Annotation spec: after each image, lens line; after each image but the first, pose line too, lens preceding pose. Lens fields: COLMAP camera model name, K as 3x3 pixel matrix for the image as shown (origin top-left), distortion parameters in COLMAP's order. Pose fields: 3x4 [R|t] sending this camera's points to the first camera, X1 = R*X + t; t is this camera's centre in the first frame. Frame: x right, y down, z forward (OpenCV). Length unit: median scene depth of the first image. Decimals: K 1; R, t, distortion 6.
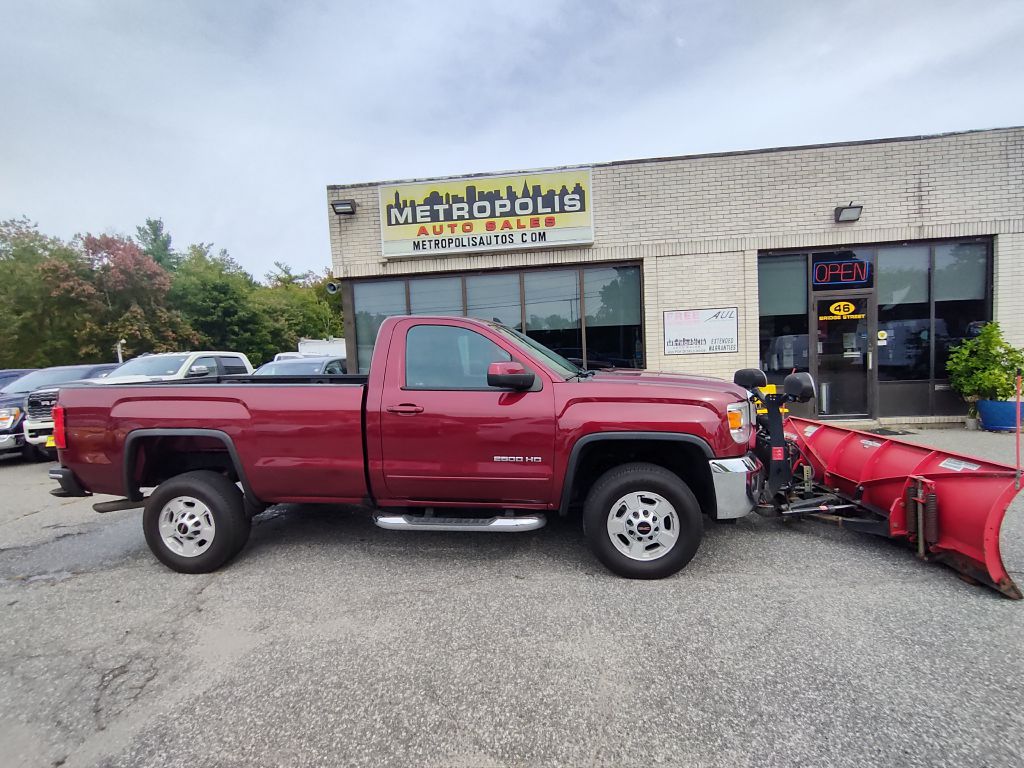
lens RADIAL K [[489.4, 0, 525.1], [0, 489.4, 380.1], [0, 0, 1]] dist [0.003951, 0.001252]
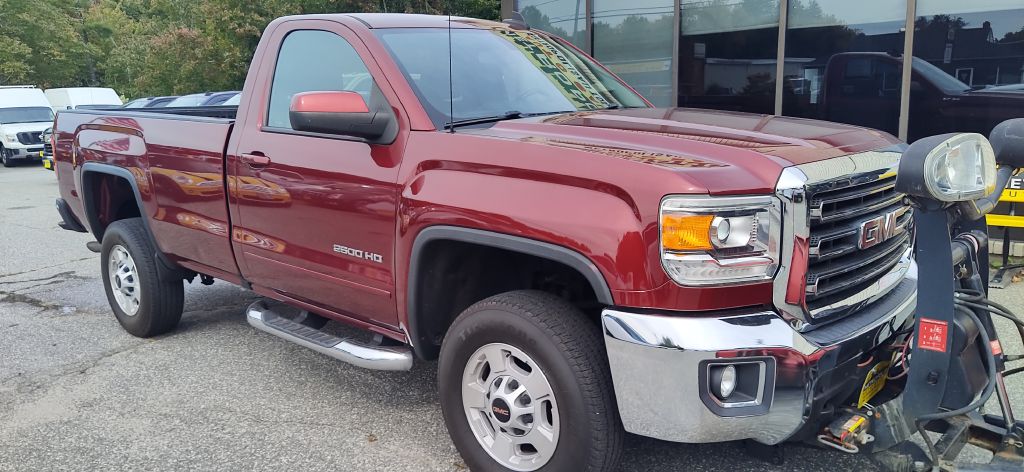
lens RADIAL K [[808.5, 0, 512.2], [0, 808.5, 233.5], [0, 0, 1]] dist [0.116144, -0.171003]
pose [[0.804634, 0.126623, -0.580113, 0.394501], [-0.049042, 0.987831, 0.147595, -0.013463], [0.591743, -0.090310, 0.801052, 0.156621]]
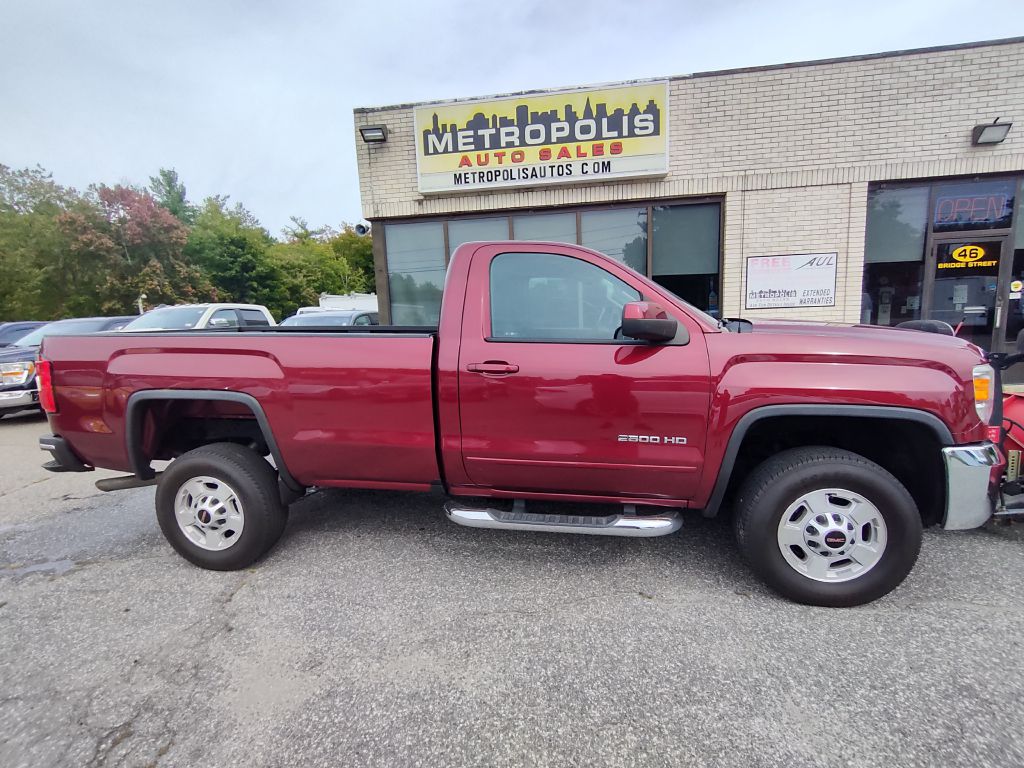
lens RADIAL K [[470.6, 0, 508.9], [0, 470.6, 381.3], [0, 0, 1]] dist [0.001316, 0.001633]
pose [[0.999150, 0.012878, -0.039166, -0.106761], [-0.009555, 0.996431, 0.083872, 0.011097], [0.040107, -0.083426, 0.995707, 0.166753]]
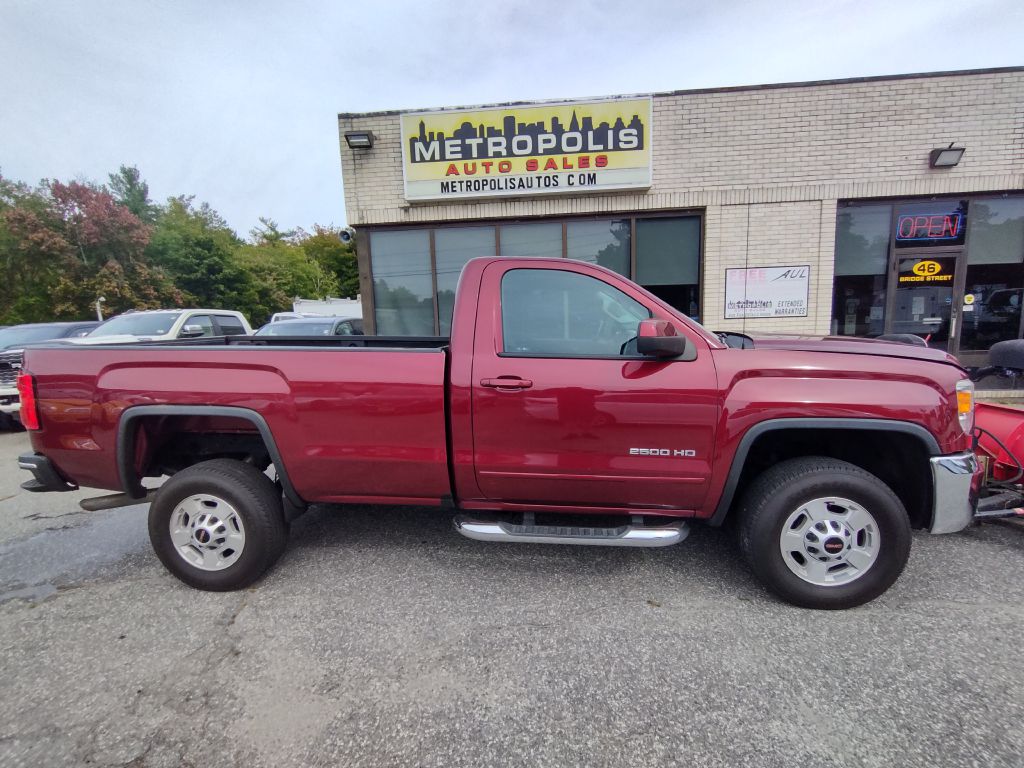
lens RADIAL K [[470.6, 0, 508.9], [0, 470.6, 381.3], [0, 0, 1]] dist [0.001316, 0.001633]
pose [[0.999656, 0.009496, 0.024465, -0.141831], [-0.011335, 0.997034, 0.076125, 0.001777], [-0.023670, -0.076376, 0.996798, 0.163085]]
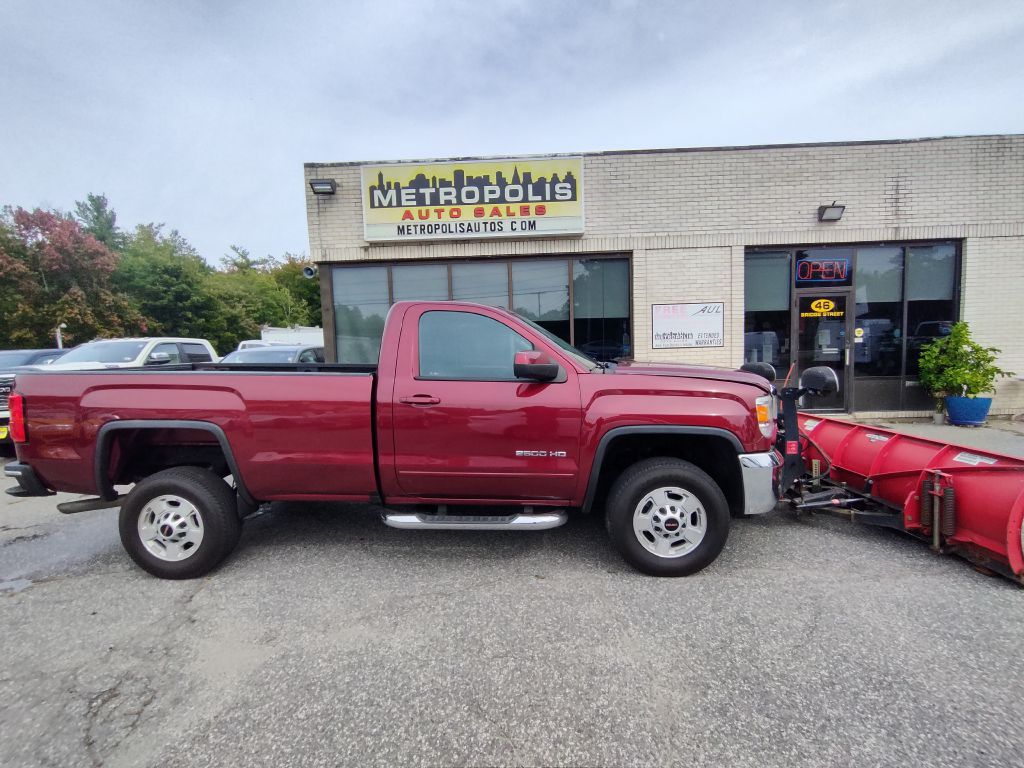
lens RADIAL K [[484.5, 0, 517.6], [0, 484.5, 381.0], [0, 0, 1]] dist [0.004677, 0.000442]
pose [[0.997001, 0.010292, 0.076699, -0.071944], [-0.011547, 0.999806, 0.015934, 0.003069], [-0.076520, -0.016771, 0.996927, 0.035806]]
